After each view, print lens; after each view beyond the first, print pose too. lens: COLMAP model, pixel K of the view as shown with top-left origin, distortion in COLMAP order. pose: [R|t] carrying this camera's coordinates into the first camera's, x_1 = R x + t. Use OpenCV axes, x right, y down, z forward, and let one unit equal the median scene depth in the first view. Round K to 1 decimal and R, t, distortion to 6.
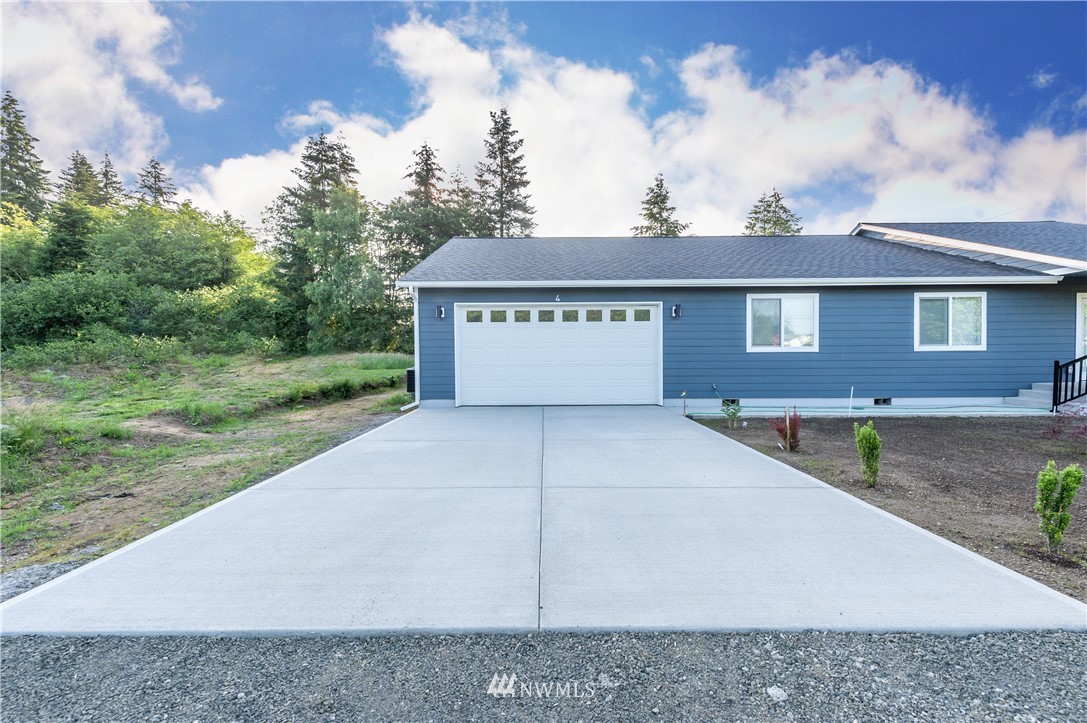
lens RADIAL K [[445.9, 0, 538.7], [0, 445.9, 368.9], [0, 0, 1]] dist [0.024487, -0.008798]
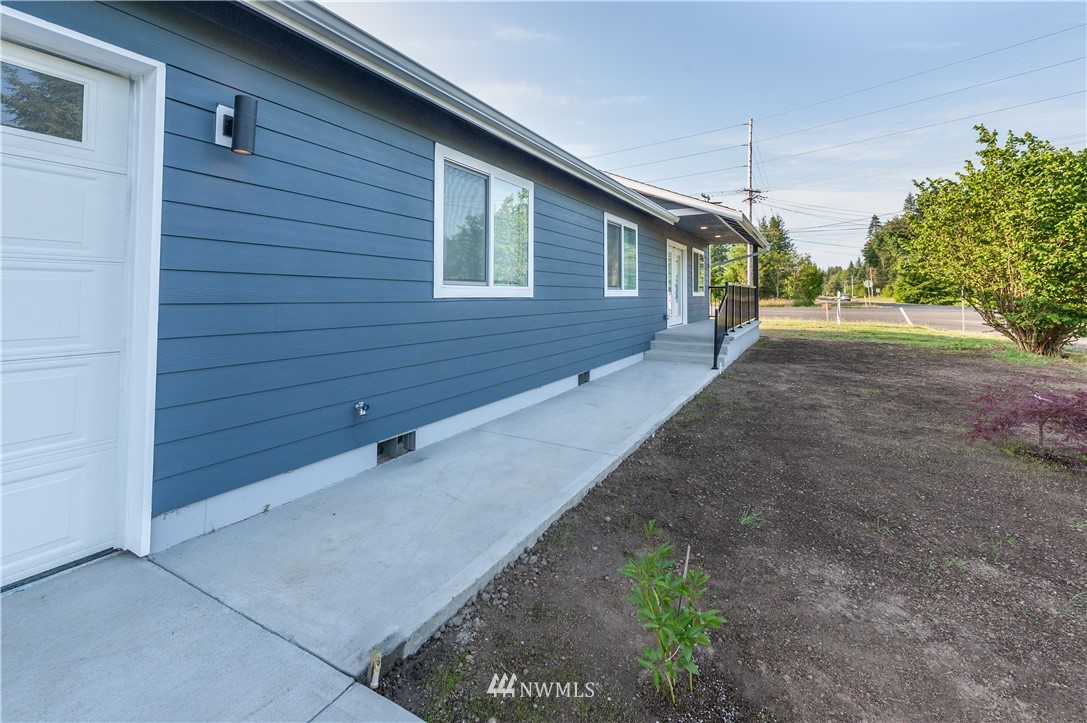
lens RADIAL K [[465.8, 0, 545.2], [0, 465.8, 280.0], [0, 0, 1]] dist [0.001835, 0.000177]
pose [[0.495192, 0.033386, 0.868142, 0.173131], [0.018212, 0.998643, -0.048793, -0.031411], [-0.868593, 0.039972, 0.493912, 0.720602]]
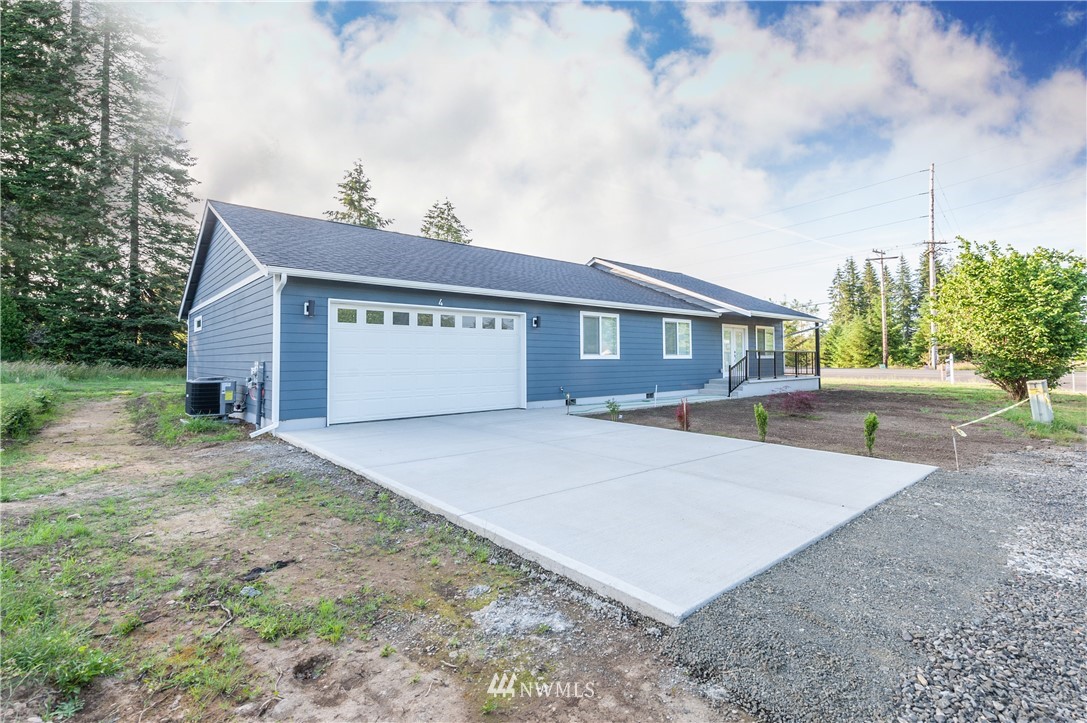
lens RADIAL K [[504.7, 0, 543.5], [0, 504.7, 361.5], [0, 0, 1]] dist [0.003077, 0.000124]
pose [[0.761319, 0.000253, 0.648378, -0.479402], [0.018651, 0.999578, -0.022289, -0.003079], [-0.648110, 0.029062, 0.760992, 0.038420]]
